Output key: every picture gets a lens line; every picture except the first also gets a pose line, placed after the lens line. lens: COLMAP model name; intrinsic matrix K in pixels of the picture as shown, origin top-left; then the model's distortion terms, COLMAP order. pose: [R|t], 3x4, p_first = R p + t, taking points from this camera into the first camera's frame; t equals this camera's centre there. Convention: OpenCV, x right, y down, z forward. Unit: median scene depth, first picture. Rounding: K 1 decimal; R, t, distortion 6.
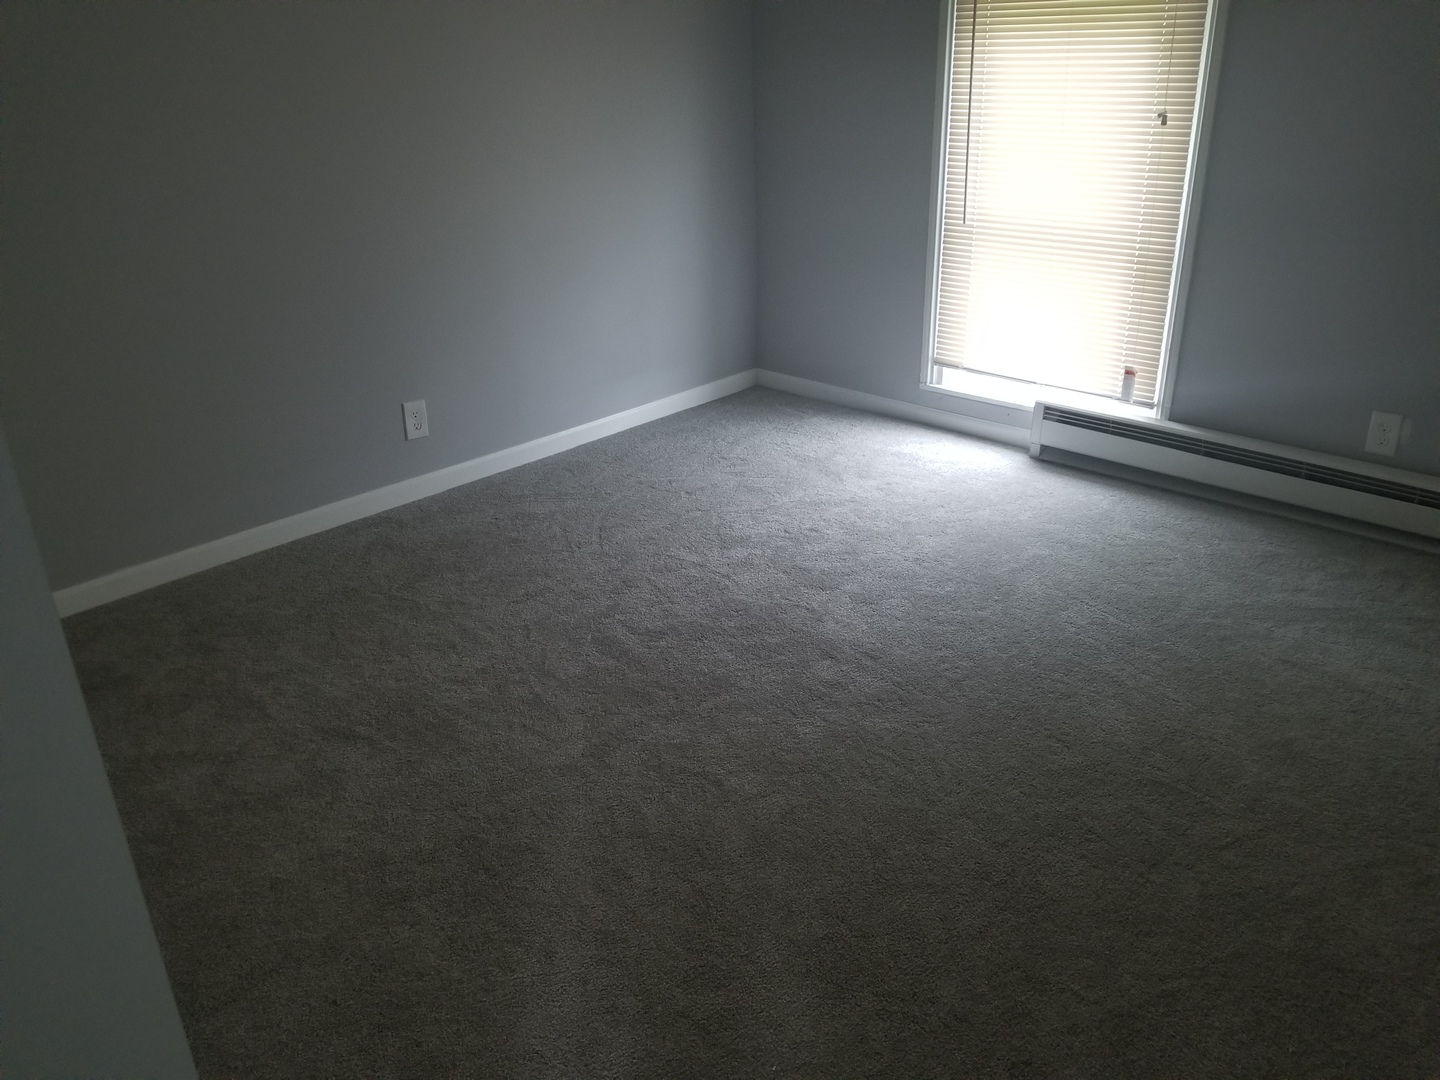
lens RADIAL K [[1106.4, 0, 711.1], [0, 1106.4, 550.0], [0, 0, 1]] dist [0.070781, -0.106737]
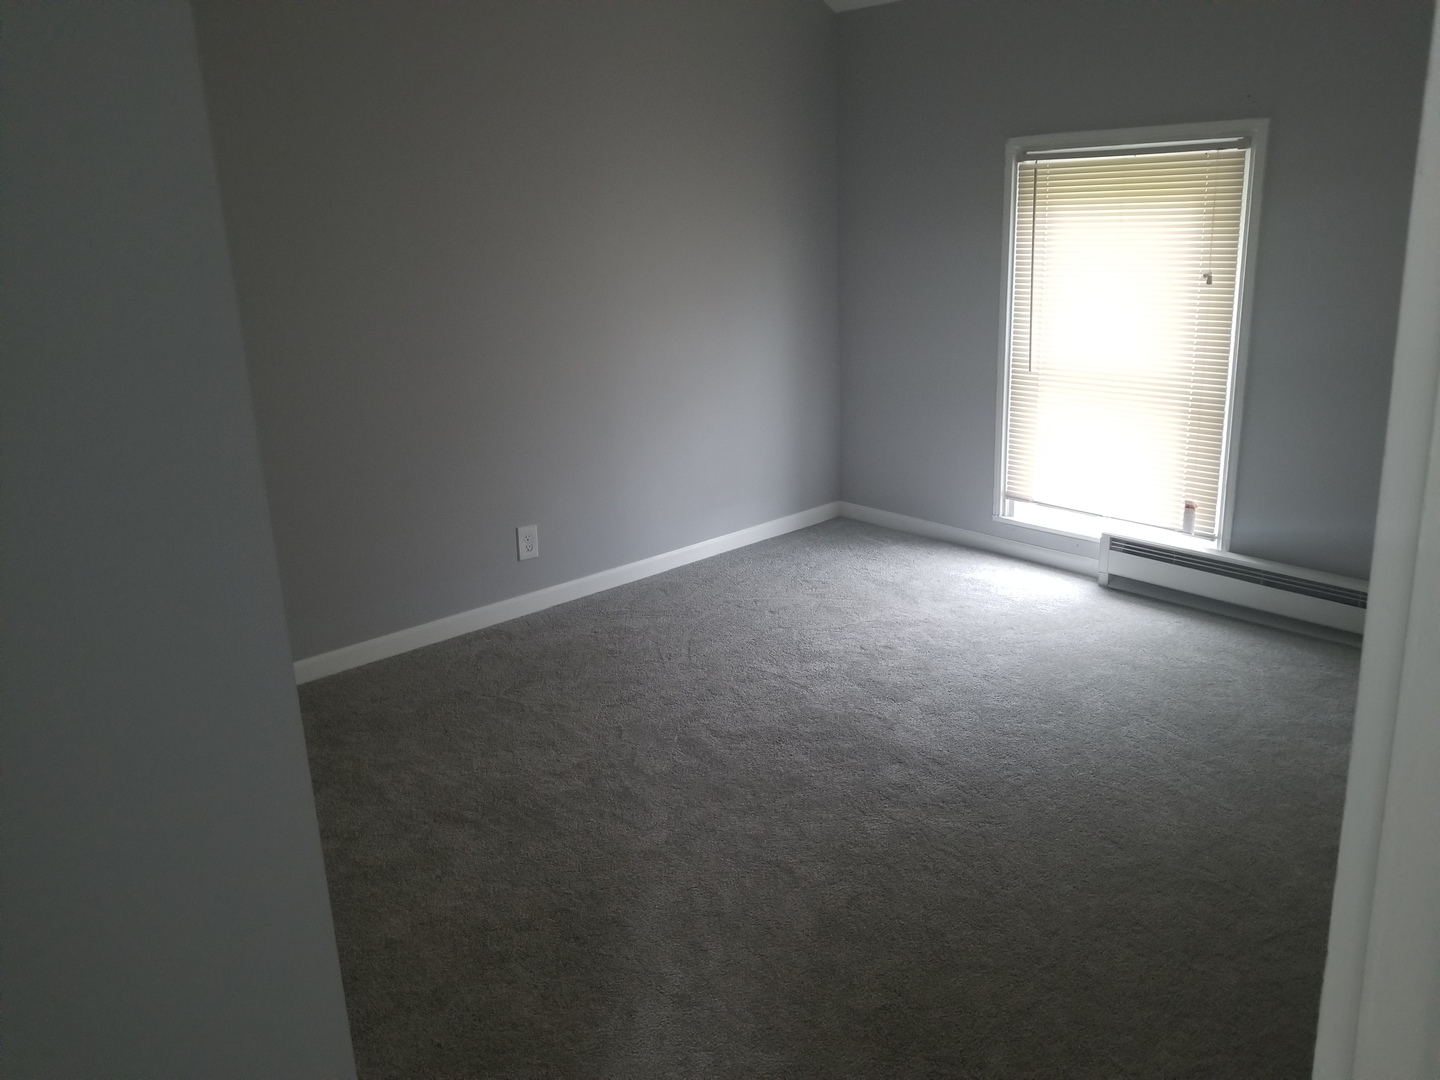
lens RADIAL K [[1106.4, 0, 723.6], [0, 1106.4, 530.6], [0, 0, 1]] dist [0.070781, -0.106737]
pose [[0.997080, 0.010317, -0.075658, 0.016709], [-0.020995, 0.989682, -0.141736, 0.030060], [0.073415, 0.142911, 0.987009, -0.099617]]
